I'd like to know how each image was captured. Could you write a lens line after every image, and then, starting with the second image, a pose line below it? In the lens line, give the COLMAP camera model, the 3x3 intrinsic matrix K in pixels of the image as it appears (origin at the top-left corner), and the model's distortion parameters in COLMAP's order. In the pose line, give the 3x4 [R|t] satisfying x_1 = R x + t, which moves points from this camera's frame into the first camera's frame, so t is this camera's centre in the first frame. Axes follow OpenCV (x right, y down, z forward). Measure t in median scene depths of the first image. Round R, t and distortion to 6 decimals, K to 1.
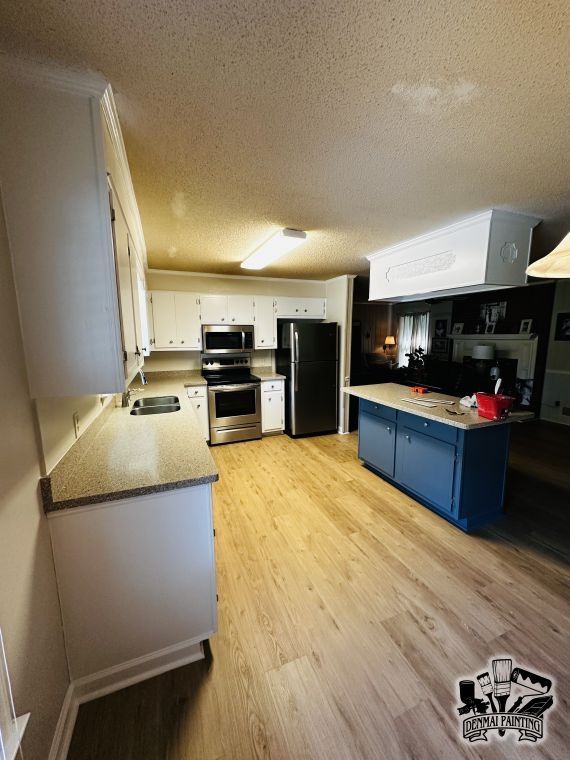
lens RADIAL K [[304.4, 0, 287.5], [0, 304.4, 381.1], [0, 0, 1]] dist [-0.000770, -0.000575]
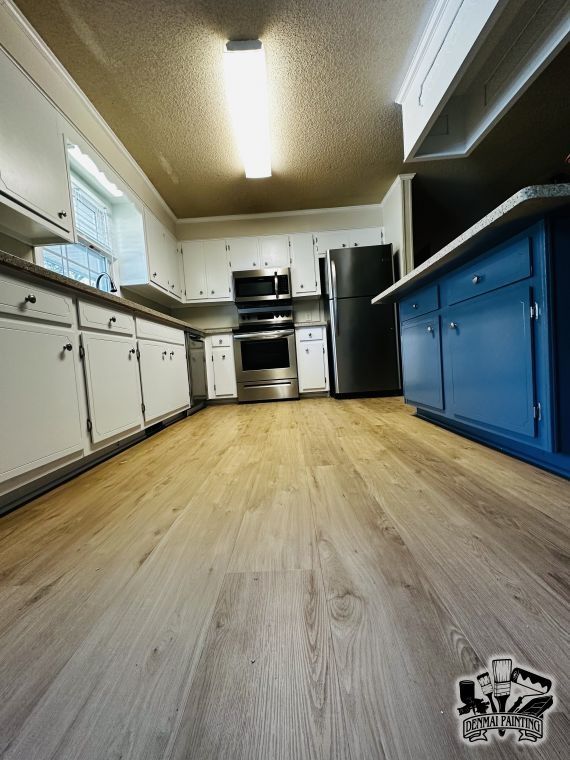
lens RADIAL K [[304.4, 0, 285.8], [0, 304.4, 380.6], [0, 0, 1]] dist [-0.000770, -0.000575]
pose [[0.921697, -0.034922, -0.386336, 0.282883], [0.003439, 0.996636, -0.081883, 0.290926], [0.387896, 0.074143, 0.918716, 0.323946]]
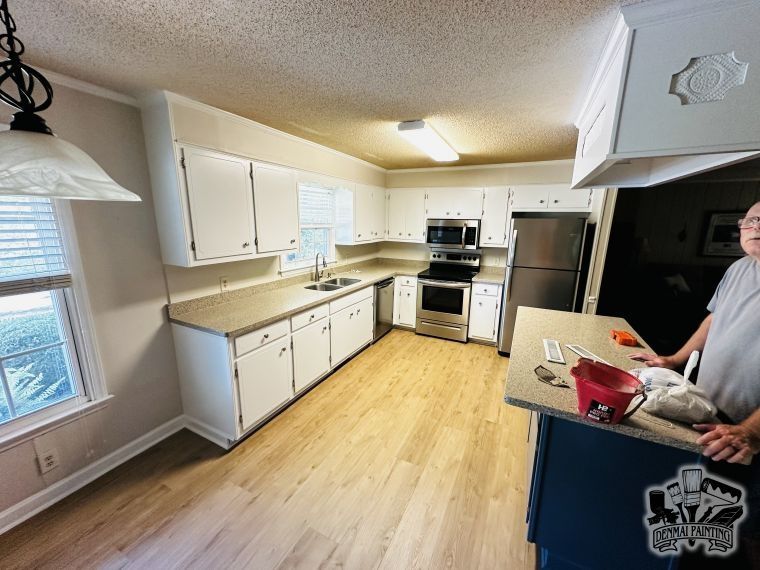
lens RADIAL K [[304.4, 0, 376.4], [0, 304.4, 286.7], [0, 0, 1]] dist [-0.000770, -0.000575]
pose [[0.655184, 0.178666, -0.734039, 0.544707], [-0.133609, 0.983720, 0.120183, -0.078270], [0.743561, 0.019332, 0.668388, 0.242410]]
